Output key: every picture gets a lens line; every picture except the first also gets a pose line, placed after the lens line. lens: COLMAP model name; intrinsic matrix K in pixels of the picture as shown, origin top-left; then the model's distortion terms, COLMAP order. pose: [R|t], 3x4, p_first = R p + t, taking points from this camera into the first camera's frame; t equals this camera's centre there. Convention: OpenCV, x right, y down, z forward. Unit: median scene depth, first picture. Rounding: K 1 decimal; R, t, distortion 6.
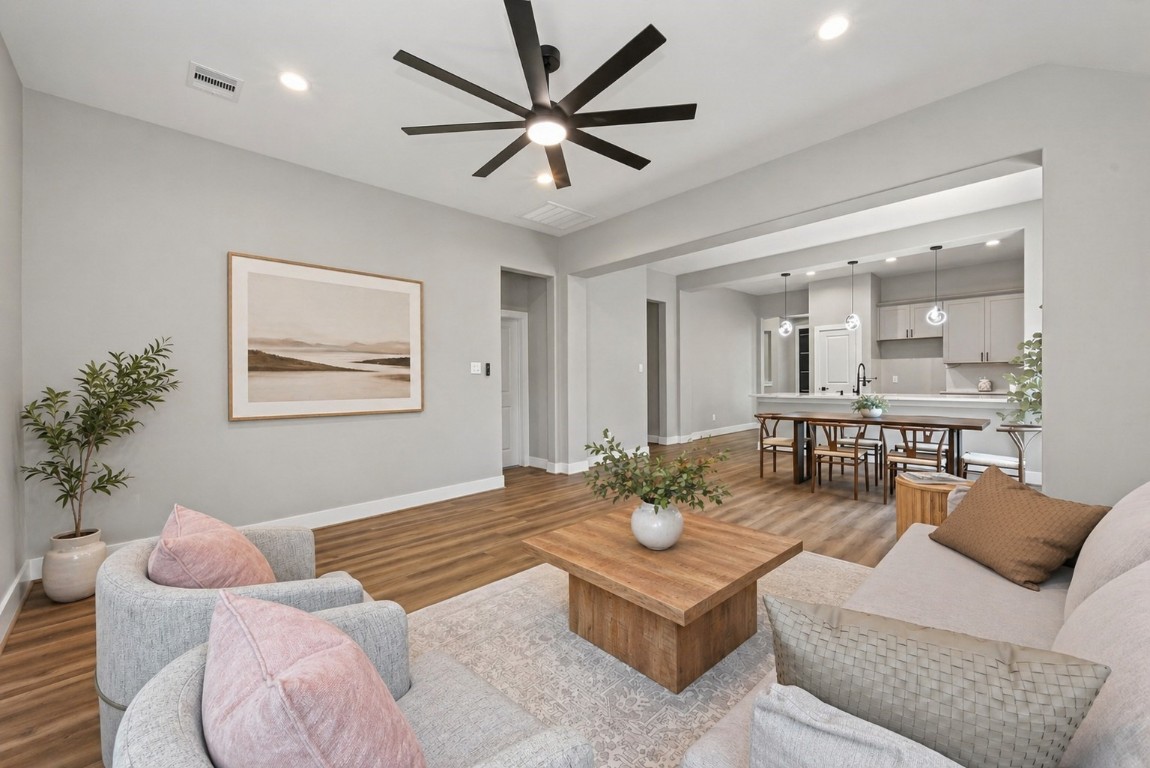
lens RADIAL K [[450.9, 0, 586.4], [0, 450.9, 385.2], [0, 0, 1]] dist [0.007424, -0.000508]
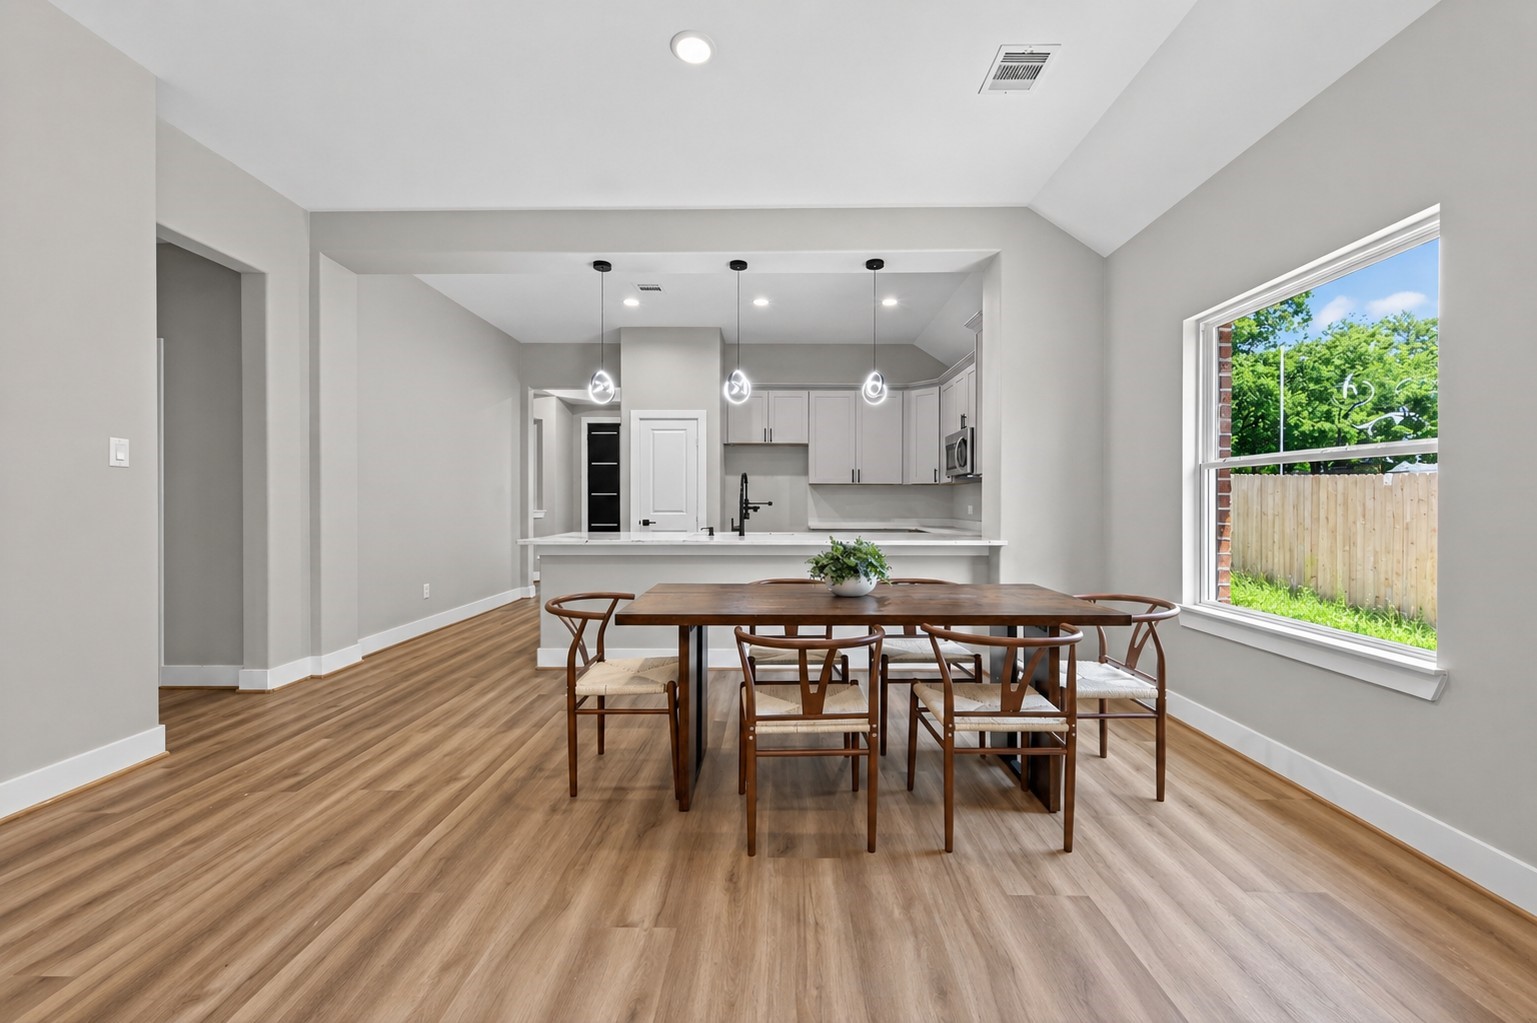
lens RADIAL K [[596.0, 0, 777.1], [0, 596.0, 511.1], [0, 0, 1]] dist [0.009357, -0.000071]
pose [[0.700983, 0.008945, 0.713122, 0.129756], [0.000535, 0.999914, -0.013068, 0.002615], [-0.713178, 0.009542, 0.700919, 0.419676]]
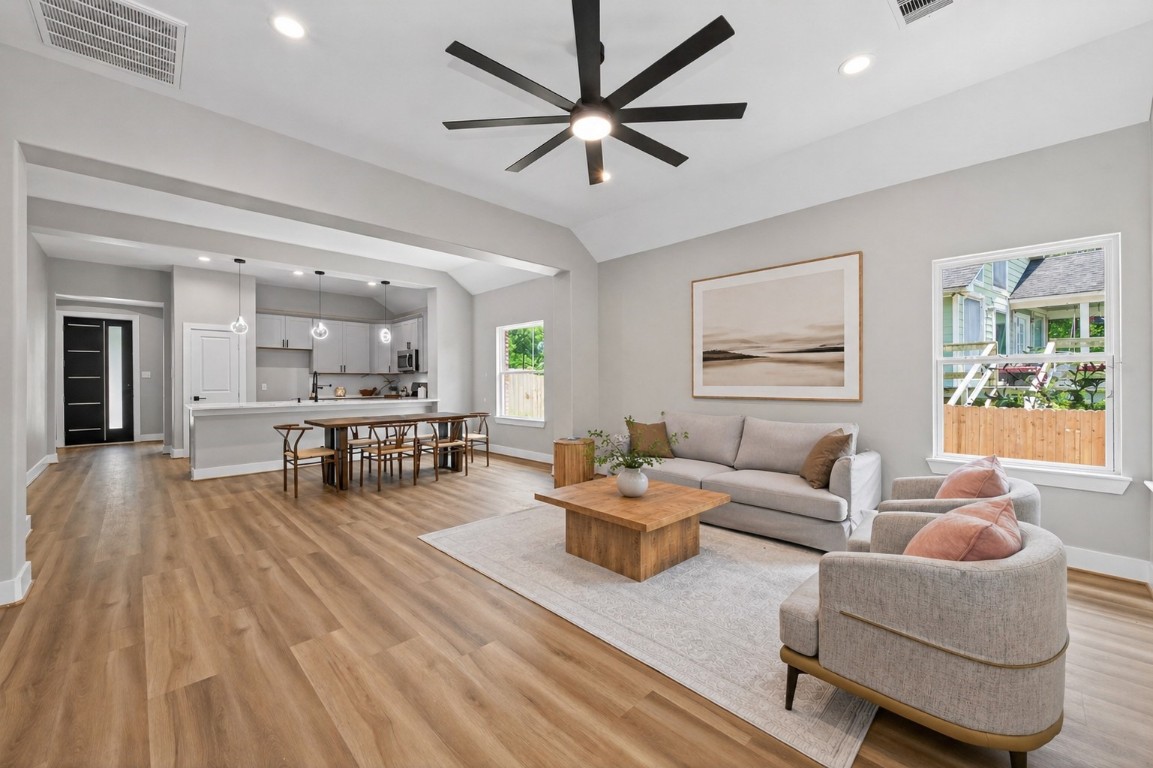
lens RADIAL K [[452.1, 0, 574.8], [0, 452.1, 386.2], [0, 0, 1]] dist [0.007424, -0.000508]
pose [[0.005733, 0.005013, 0.999971, -0.354043], [0.020661, 0.999773, -0.005131, 0.004233], [-0.999770, 0.020690, 0.005628, 0.336158]]
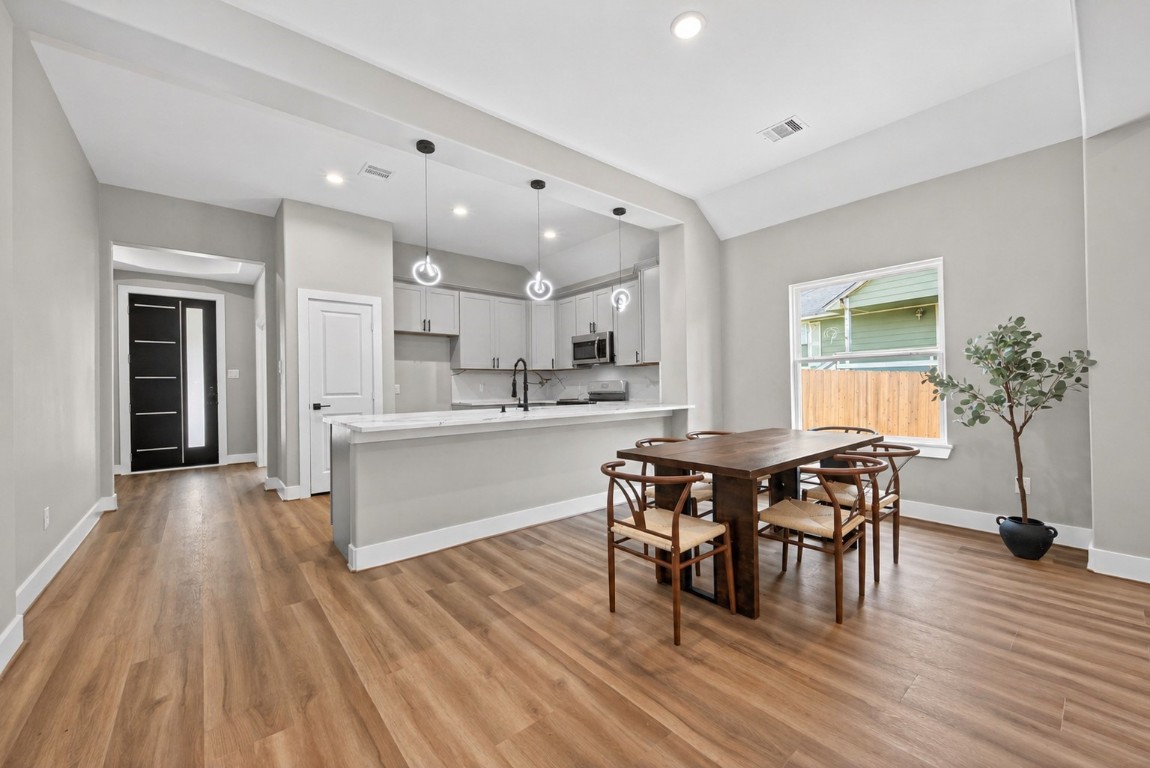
lens RADIAL K [[442.3, 0, 577.5], [0, 442.3, 387.2], [0, 0, 1]] dist [0.007526, -0.000994]
pose [[0.071542, 0.008032, 0.997405, 0.019970], [0.028928, 0.999530, -0.010124, -0.001493], [-0.997018, 0.029577, 0.071276, 0.739874]]
